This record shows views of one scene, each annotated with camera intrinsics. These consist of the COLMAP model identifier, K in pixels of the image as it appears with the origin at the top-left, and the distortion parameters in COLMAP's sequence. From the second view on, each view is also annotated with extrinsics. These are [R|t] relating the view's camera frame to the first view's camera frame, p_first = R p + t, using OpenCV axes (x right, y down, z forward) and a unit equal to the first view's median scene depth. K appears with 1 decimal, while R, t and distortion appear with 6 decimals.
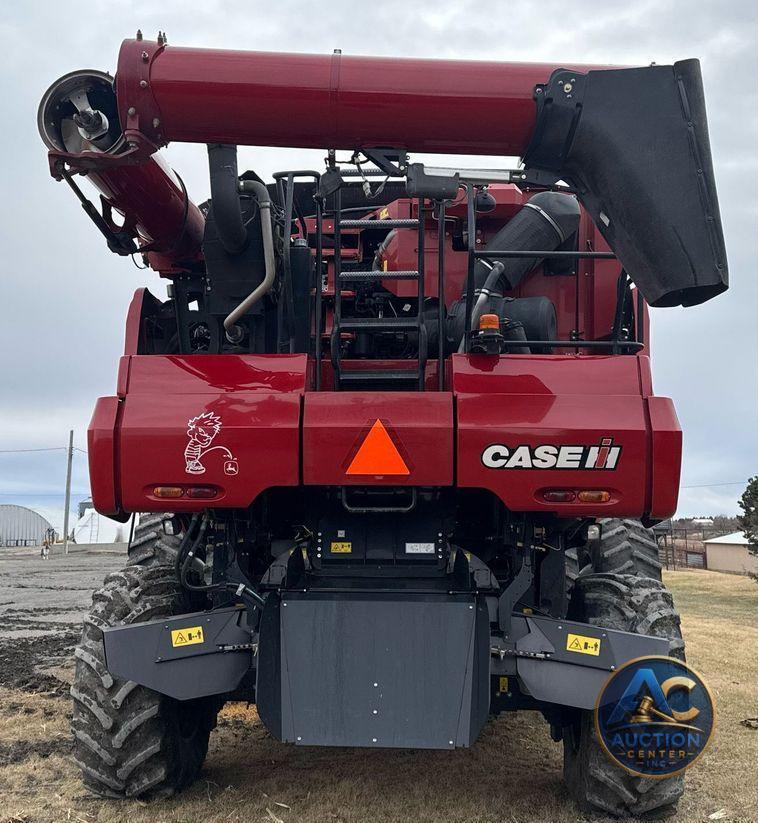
lens RADIAL K [[1028.6, 0, 347.7], [0, 1028.6, 434.3], [0, 0, 1]] dist [0.177315, -0.086944]
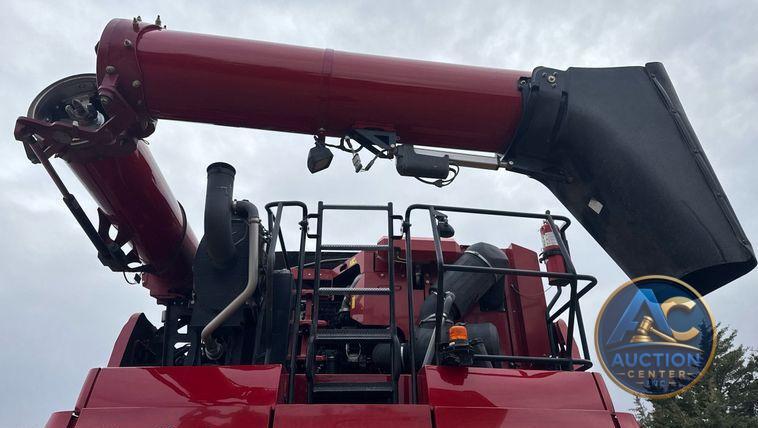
lens RADIAL K [[480.8, 0, 379.0], [0, 480.8, 214.0], [0, 0, 1]] dist [0.016289, -0.000702]
pose [[0.990659, 0.048848, 0.127309, -0.012845], [0.014782, 0.889660, -0.456383, 0.006986], [-0.135556, 0.454002, 0.880629, 0.509912]]
